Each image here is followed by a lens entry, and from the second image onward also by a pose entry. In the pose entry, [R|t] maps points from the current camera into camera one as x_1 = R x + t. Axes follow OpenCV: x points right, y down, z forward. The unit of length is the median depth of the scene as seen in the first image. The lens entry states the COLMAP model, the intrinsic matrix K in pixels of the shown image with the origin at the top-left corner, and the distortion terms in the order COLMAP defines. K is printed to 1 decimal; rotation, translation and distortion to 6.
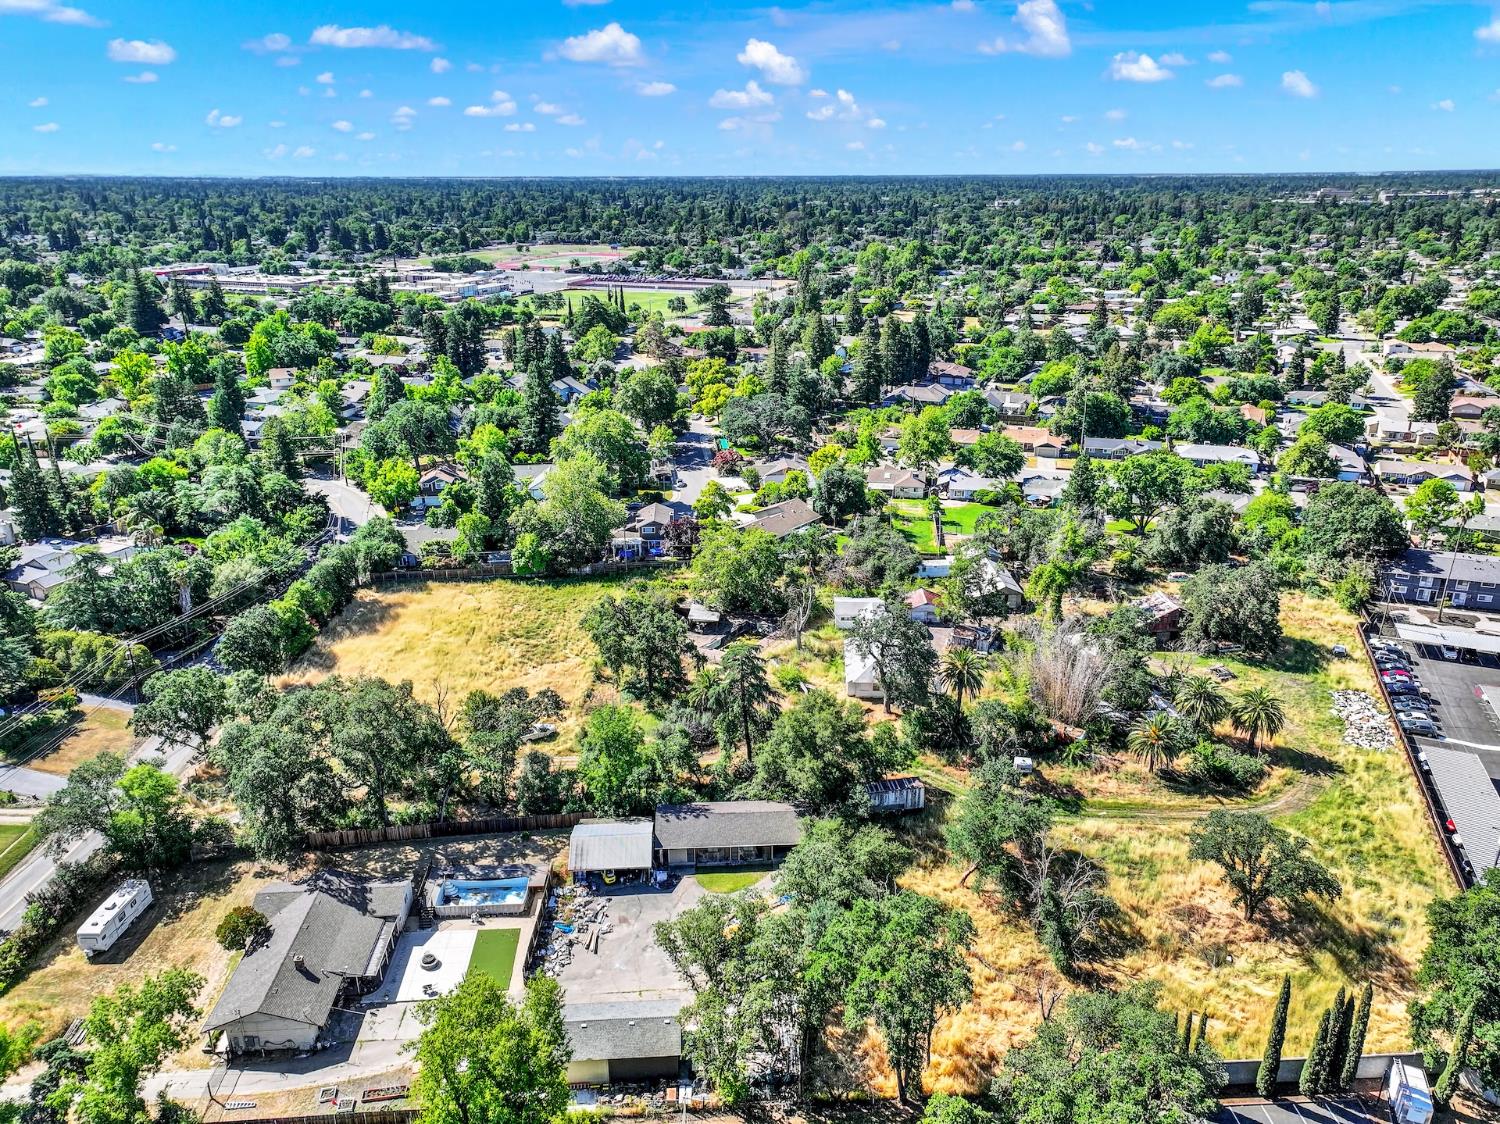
lens RADIAL K [[1041.4, 0, 750.0], [0, 1041.4, 562.0], [0, 0, 1]] dist [-0.000087, 0.008243]
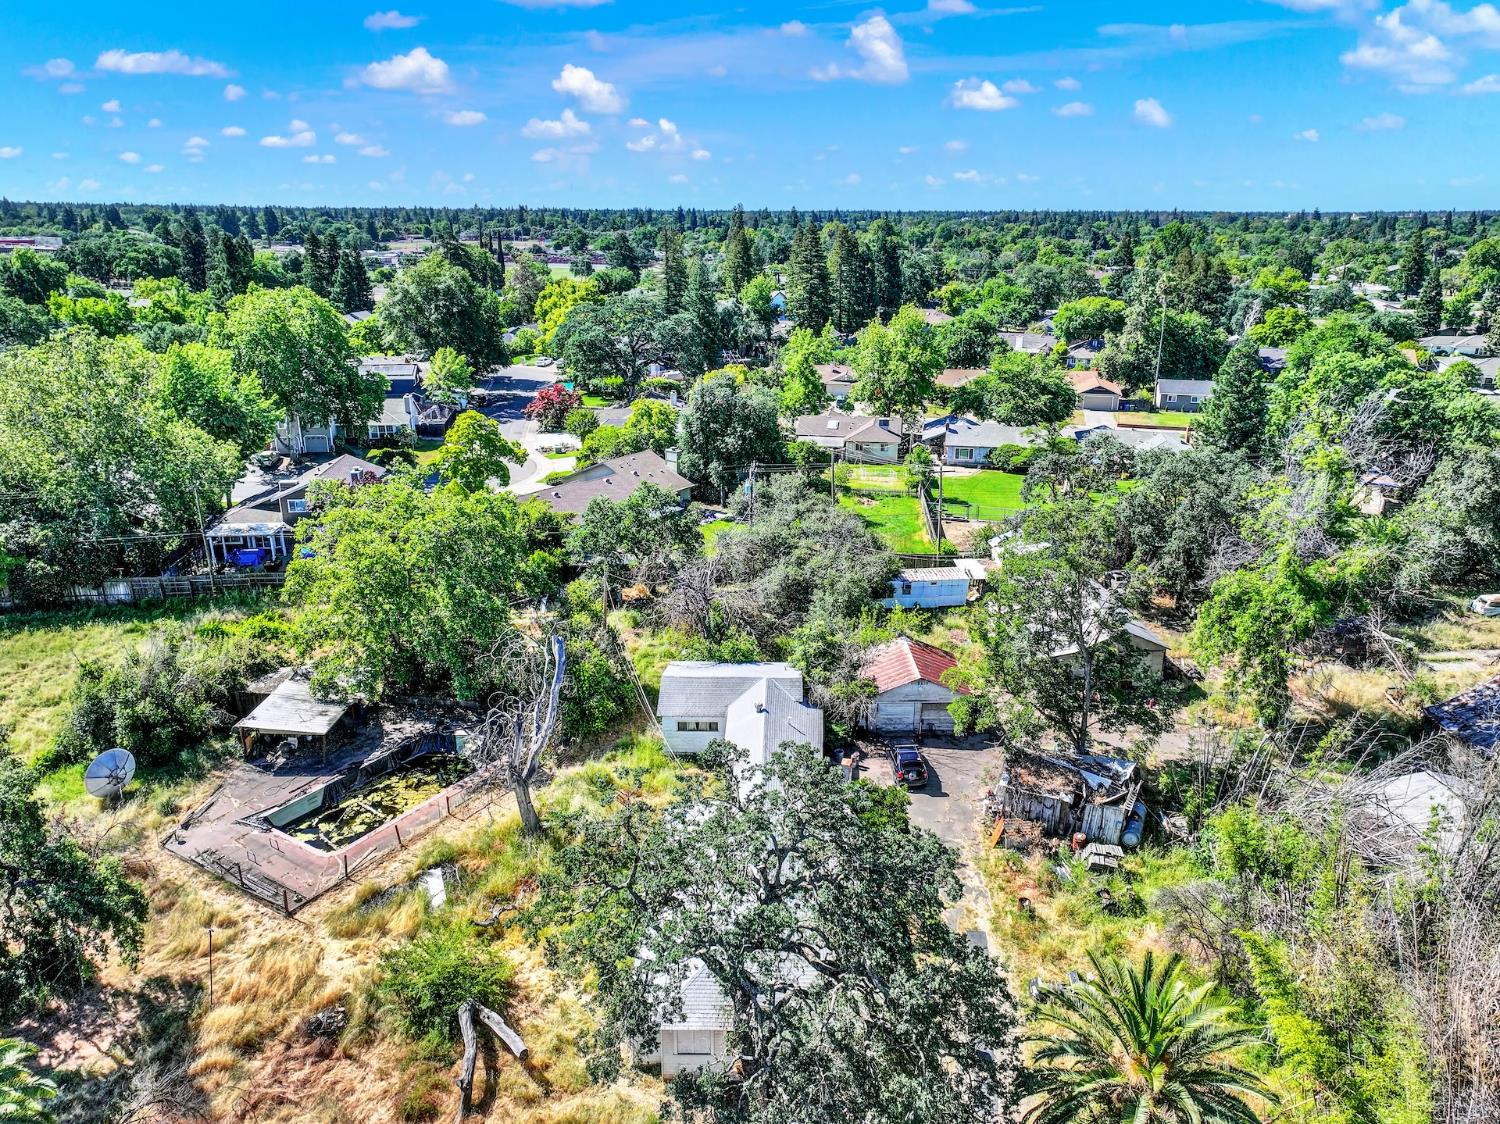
lens RADIAL K [[1041.4, 0, 750.0], [0, 1041.4, 562.0], [0, 0, 1]] dist [-0.000087, 0.008243]
pose [[0.999471, -0.000864, 0.032500, 0.080093], [0.001899, 0.999492, -0.031813, 0.008367], [-0.032456, 0.031858, 0.998965, 0.515700]]
